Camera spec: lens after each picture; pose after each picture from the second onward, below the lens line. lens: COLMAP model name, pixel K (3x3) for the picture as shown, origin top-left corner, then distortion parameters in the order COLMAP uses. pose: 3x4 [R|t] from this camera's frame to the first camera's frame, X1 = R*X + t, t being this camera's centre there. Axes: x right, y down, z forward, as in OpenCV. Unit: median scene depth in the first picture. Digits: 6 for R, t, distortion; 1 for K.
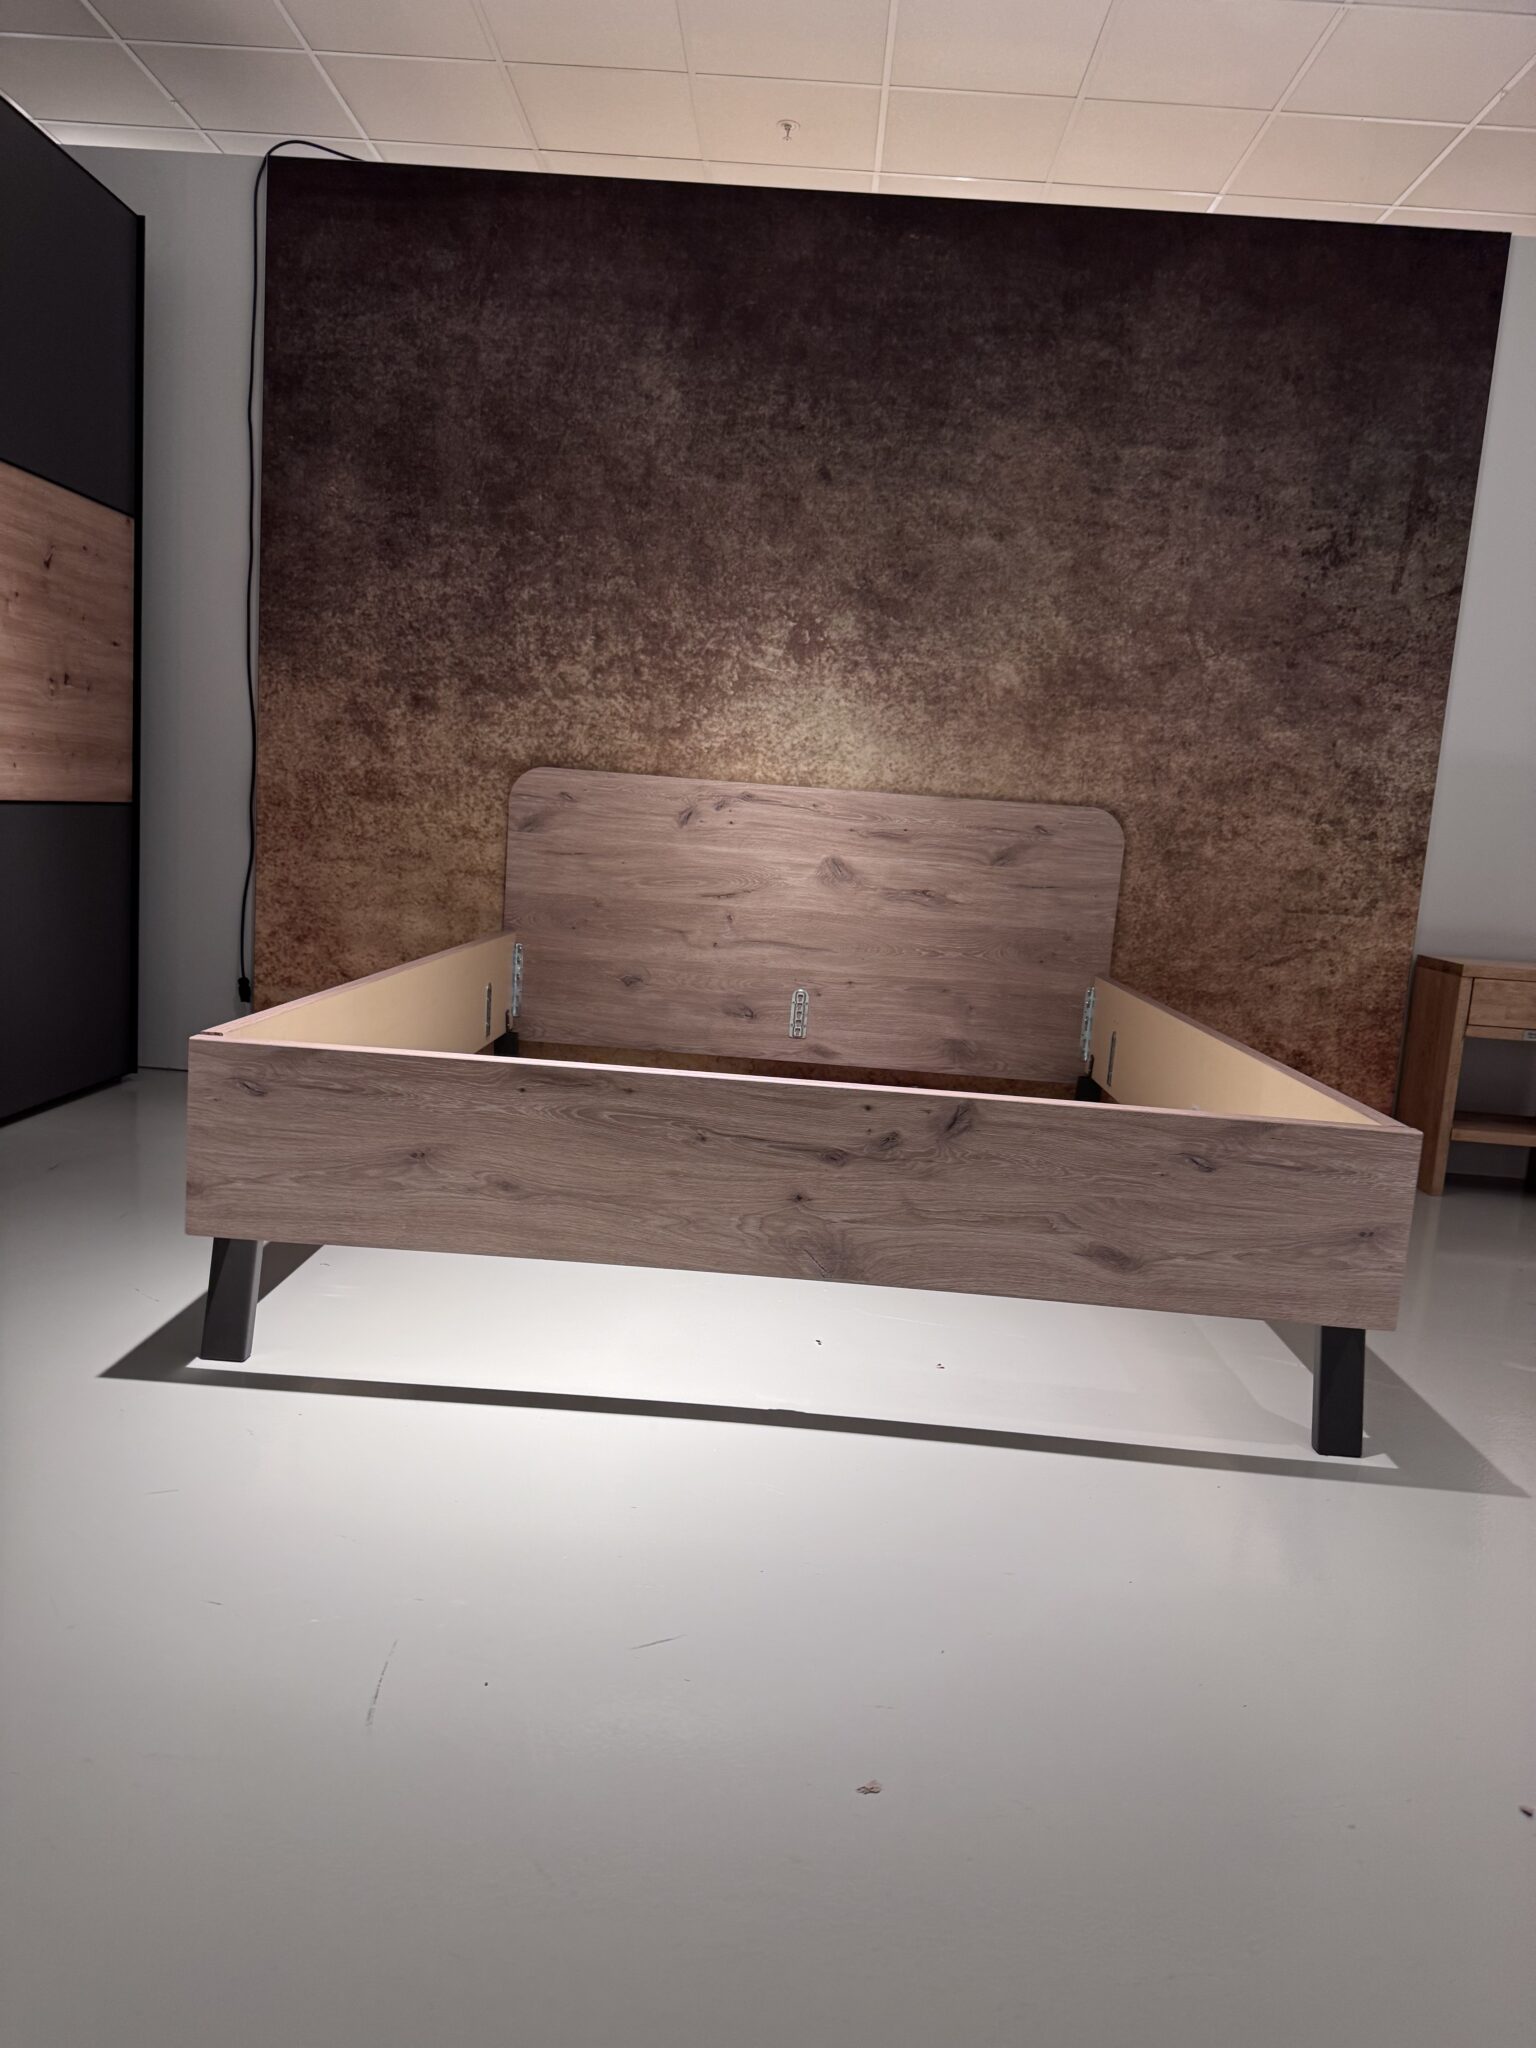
lens RADIAL K [[1432.3, 0, 768.0], [0, 1432.3, 1024.0], [0, 0, 1]] dist [0.174981, -0.413868]
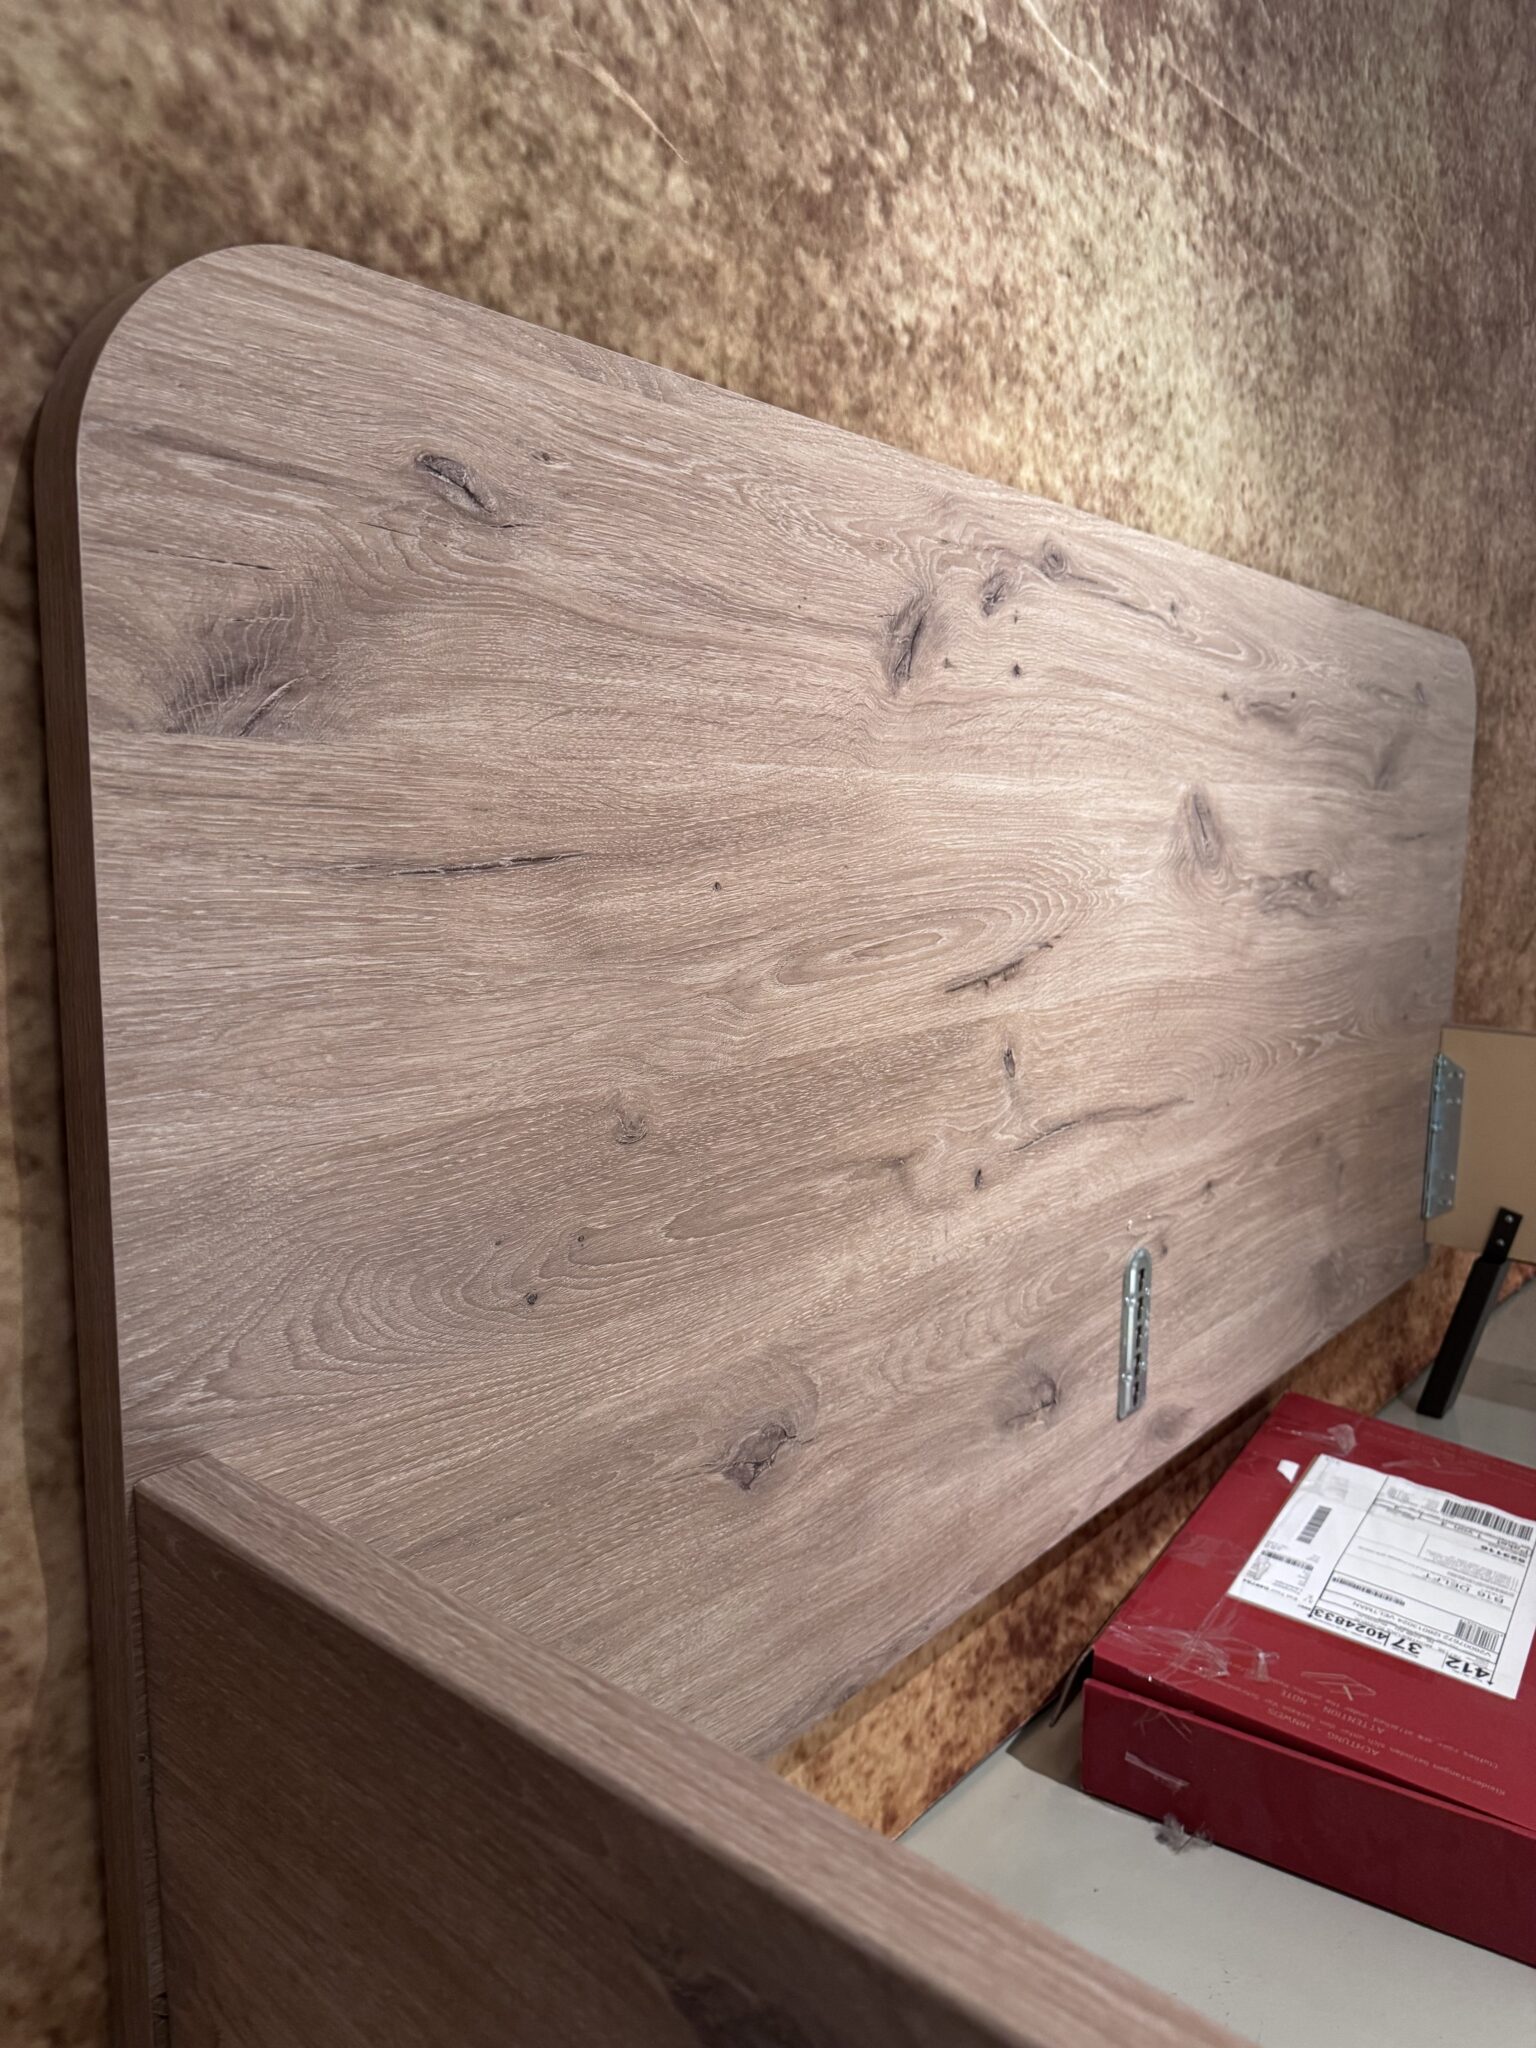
lens RADIAL K [[1461.0, 0, 764.7], [0, 1461.0, 1015.3], [0, 0, 1]] dist [0.059542, -0.095935]
pose [[0.616263, -0.173016, 0.768300, -0.247739], [0.131896, 0.984465, 0.115900, -0.117346], [-0.776417, 0.029911, 0.629509, 0.880860]]
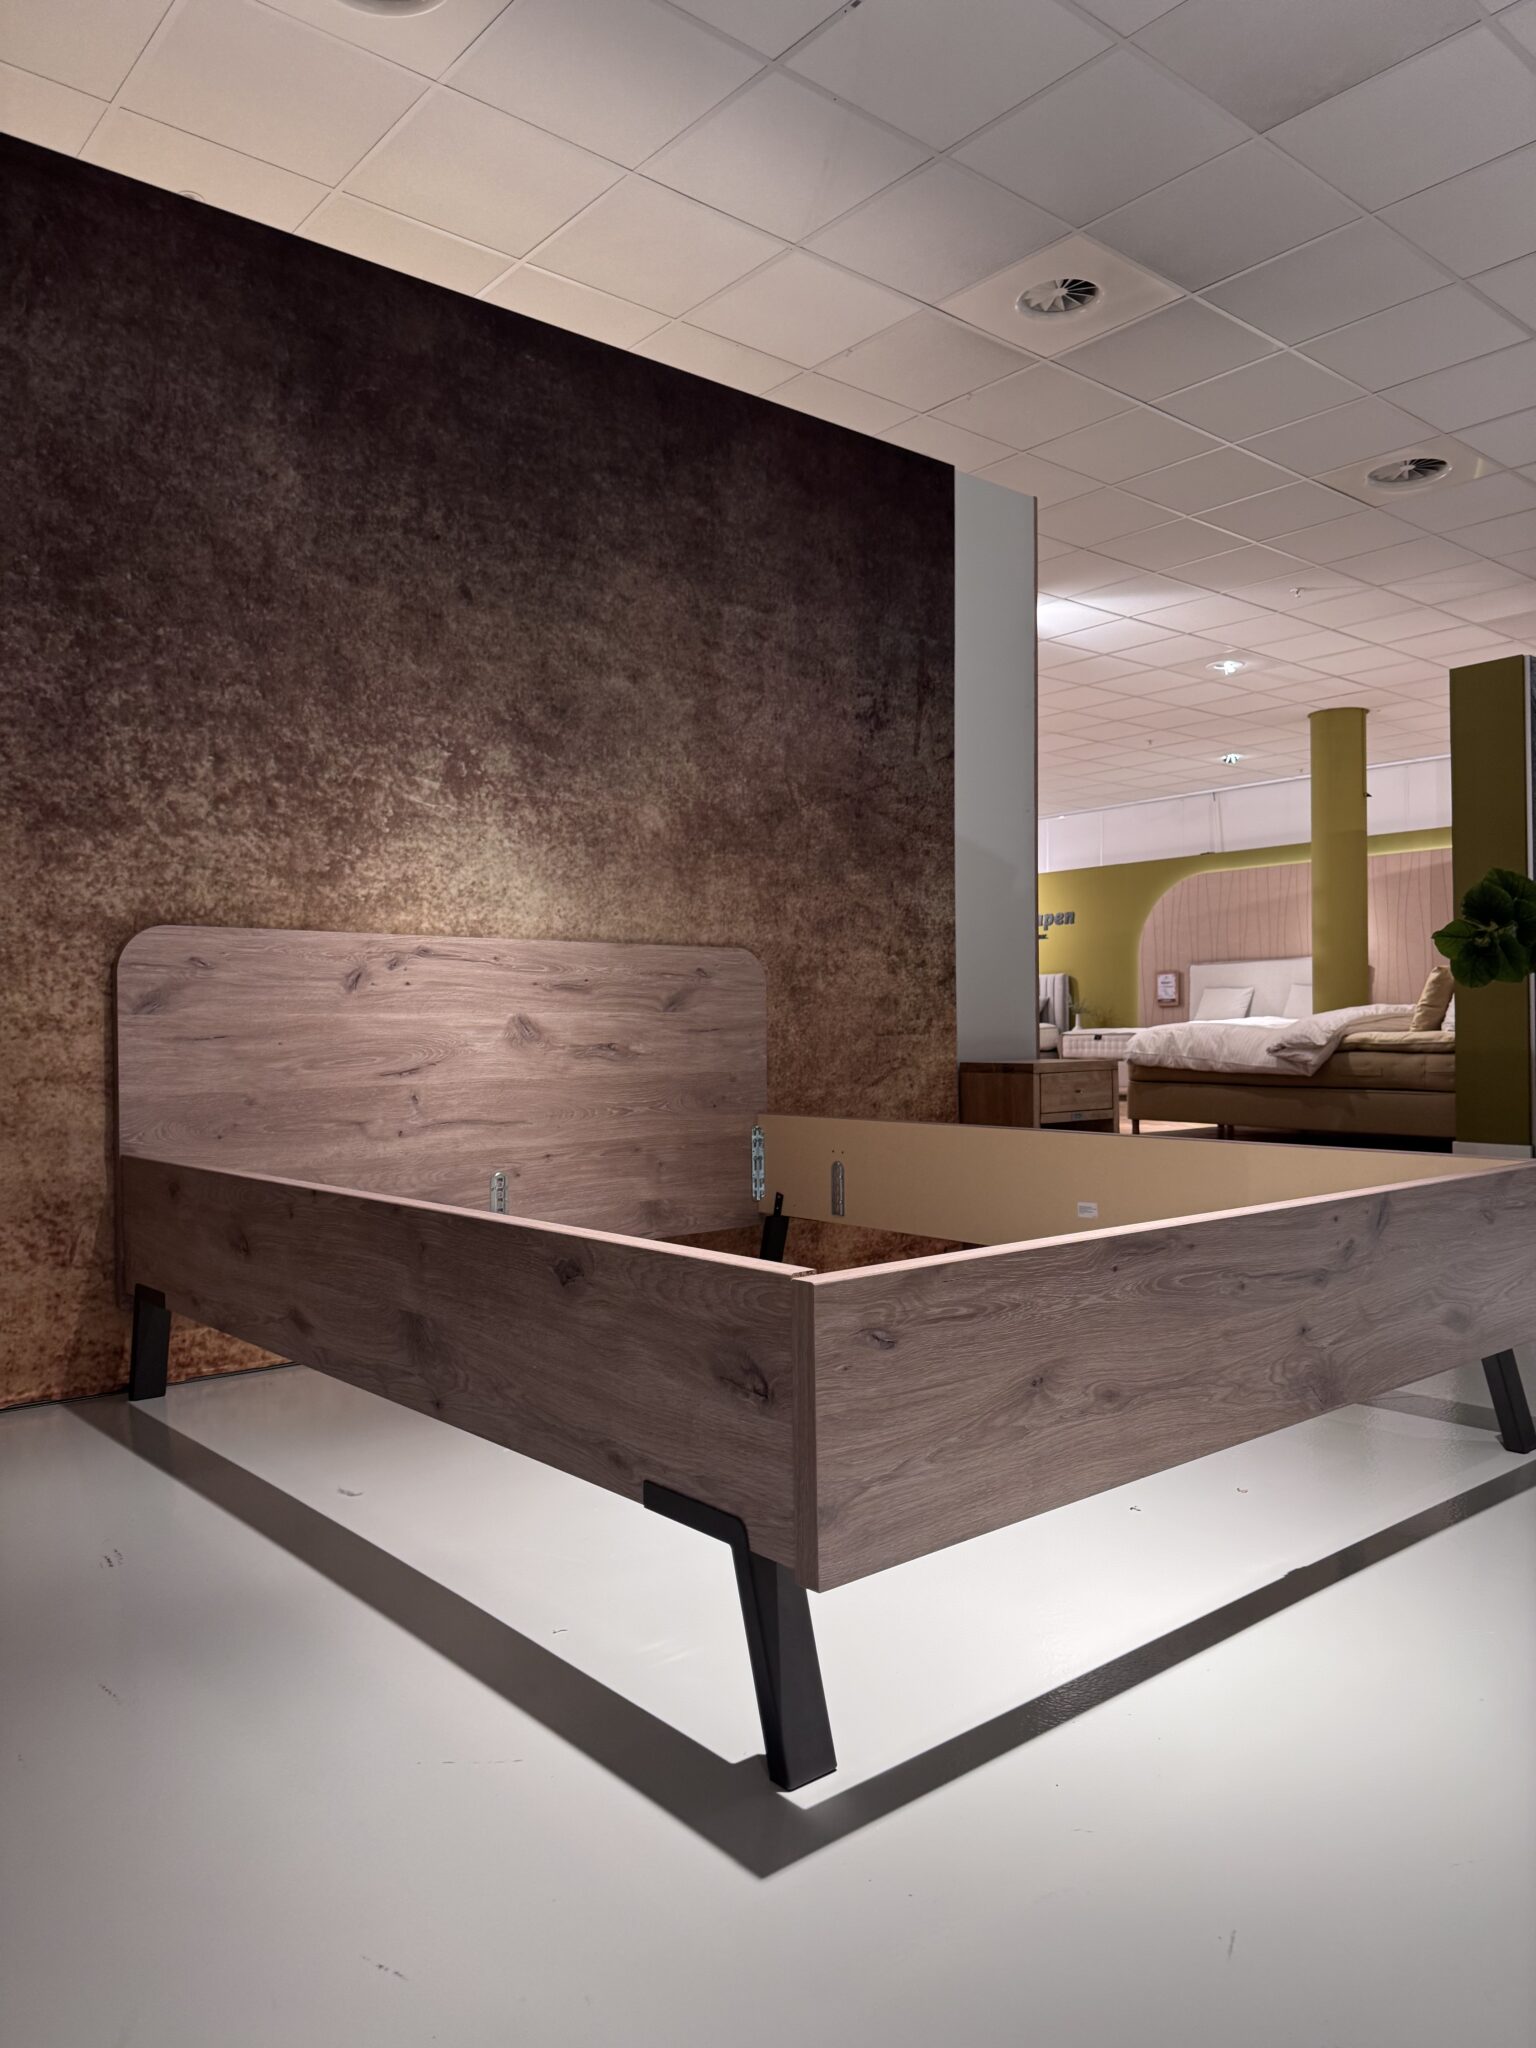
lens RADIAL K [[1432.3, 0, 768.0], [0, 1432.3, 1024.0], [0, 0, 1]] dist [0.174981, -0.413868]
pose [[0.734129, -0.079280, 0.674366, -0.434089], [0.157600, 0.985933, -0.055658, -0.038560], [-0.660467, 0.147140, 0.736296, 0.257289]]
